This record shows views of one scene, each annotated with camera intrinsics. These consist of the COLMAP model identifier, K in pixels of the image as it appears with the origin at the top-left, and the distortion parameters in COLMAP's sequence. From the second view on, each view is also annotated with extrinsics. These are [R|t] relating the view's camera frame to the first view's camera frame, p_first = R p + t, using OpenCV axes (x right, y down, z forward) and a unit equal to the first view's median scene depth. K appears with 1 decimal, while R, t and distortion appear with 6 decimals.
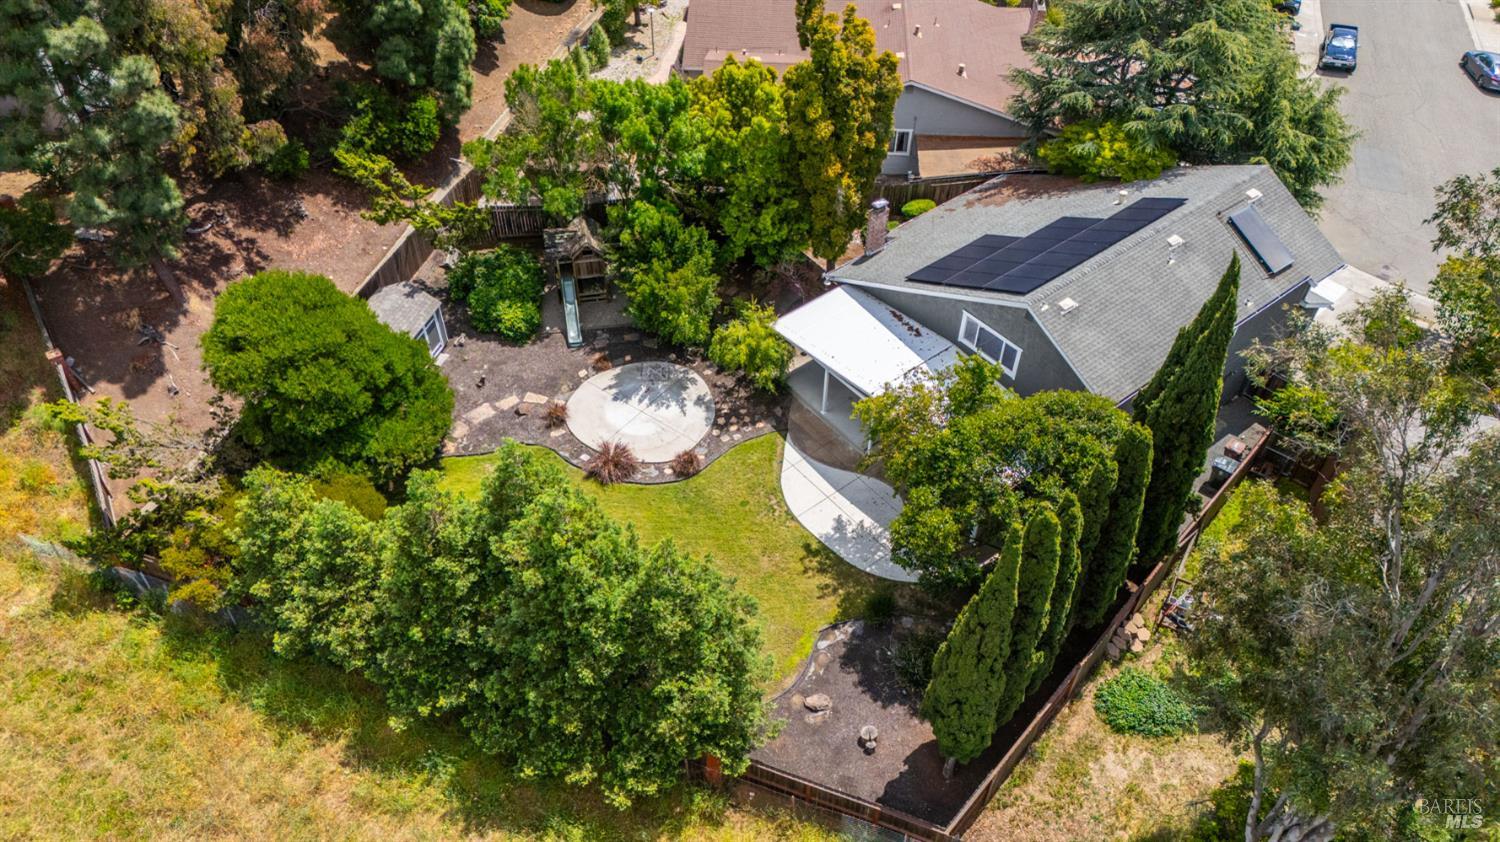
lens RADIAL K [[1078.5, 0, 746.0], [0, 1078.5, 426.8], [0, 0, 1]] dist [0.077584, -0.001588]
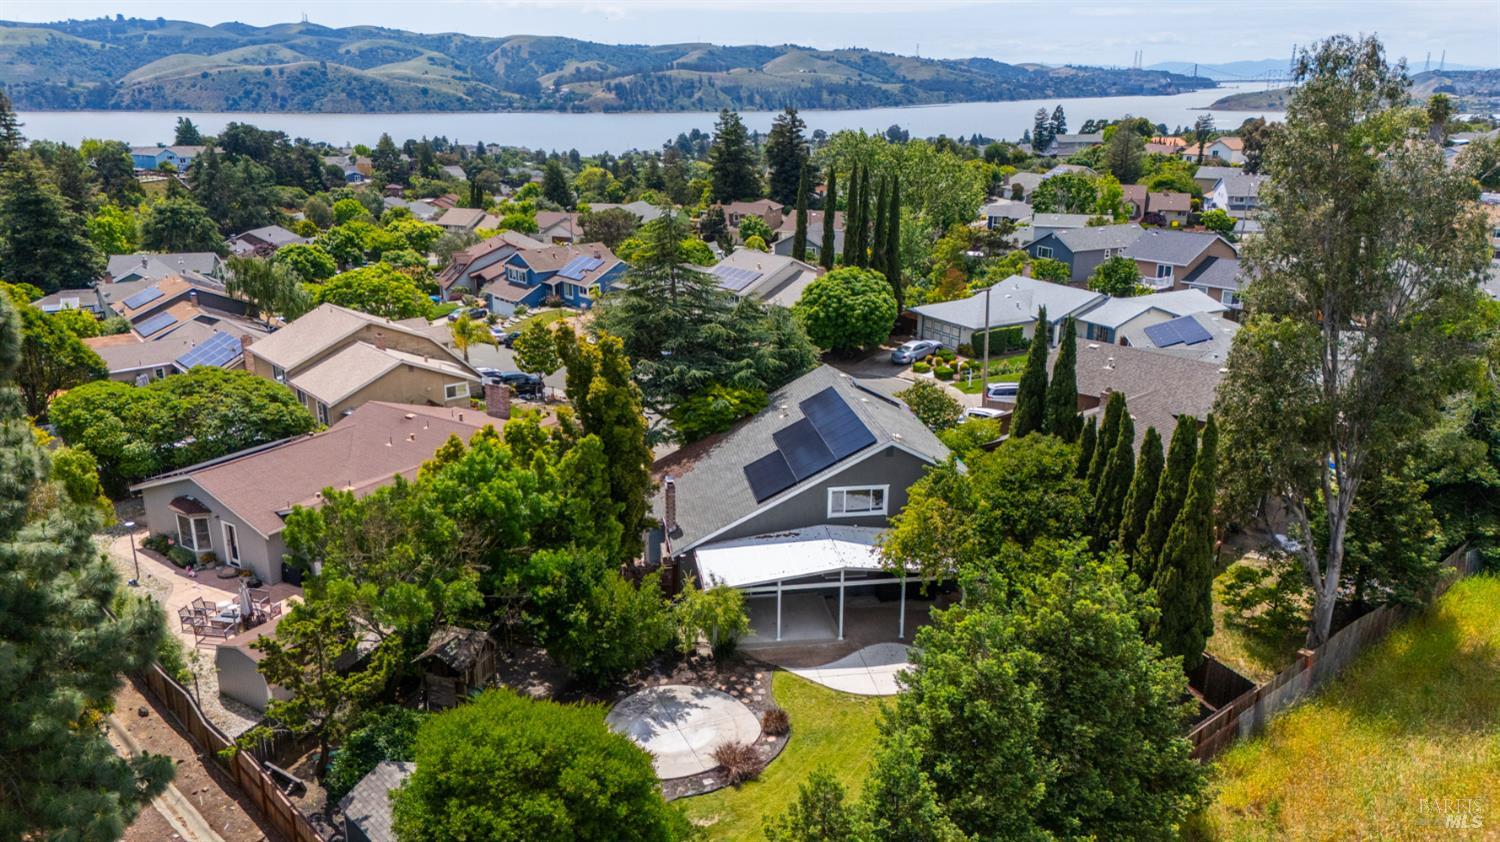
lens RADIAL K [[1090.5, 0, 750.0], [0, 1090.5, 421.0], [0, 0, 1]] dist [0.083490, -0.088675]
pose [[0.492424, -0.267329, 0.828284, -0.782442], [0.623228, 0.772598, -0.121159, -0.067516], [-0.607541, 0.575871, 0.547052, 0.309921]]
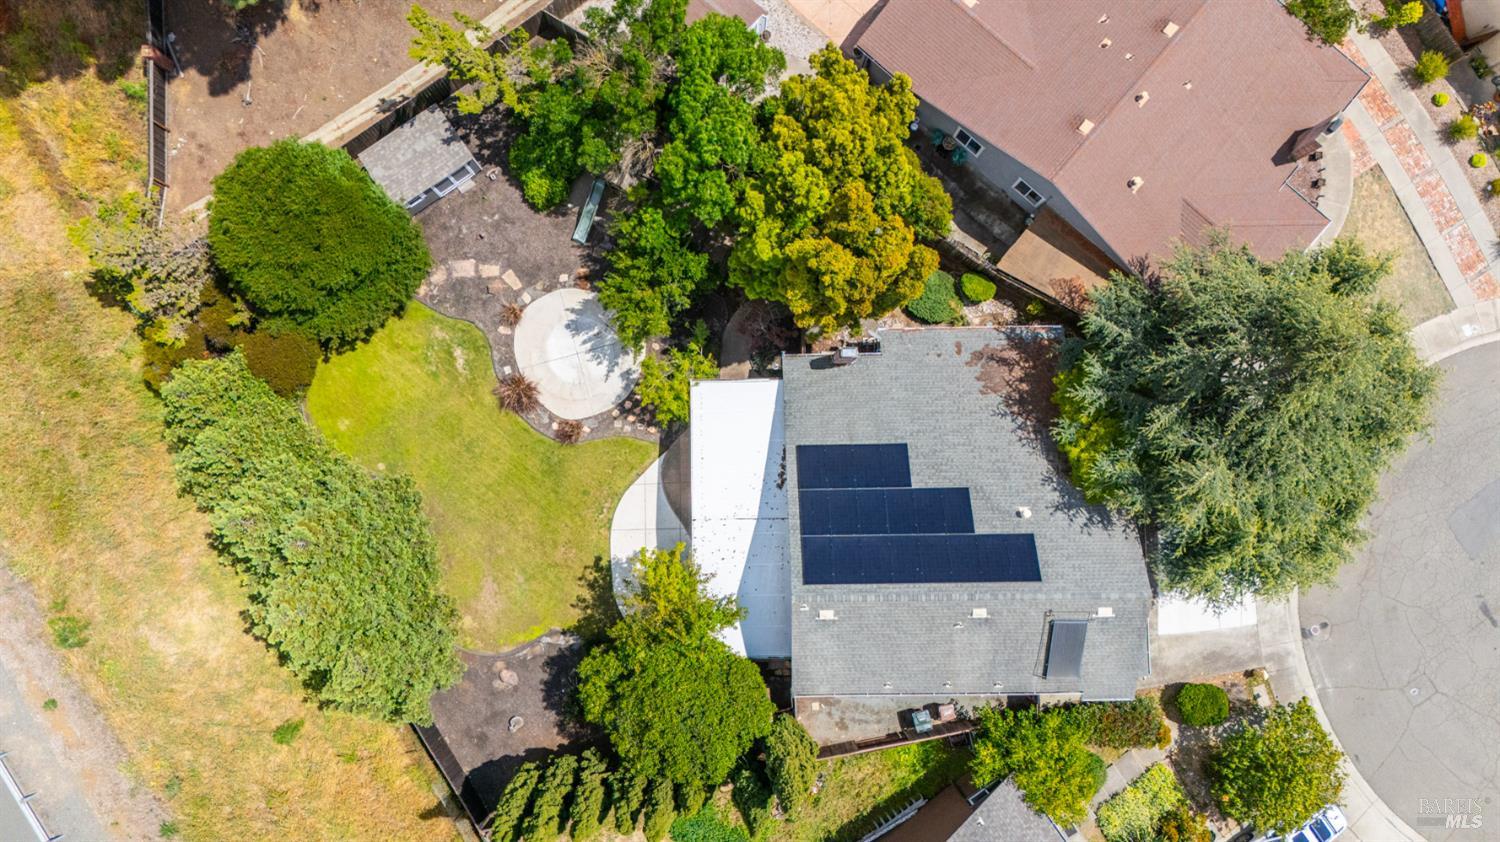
lens RADIAL K [[1090.5, 0, 750.0], [0, 1090.5, 421.0], [0, 0, 1]] dist [0.083490, -0.088675]
pose [[0.796130, 0.604453, -0.028508, 0.123128], [-0.438160, 0.608316, 0.661791, -0.817075], [0.417363, -0.514381, 0.749146, 0.191811]]
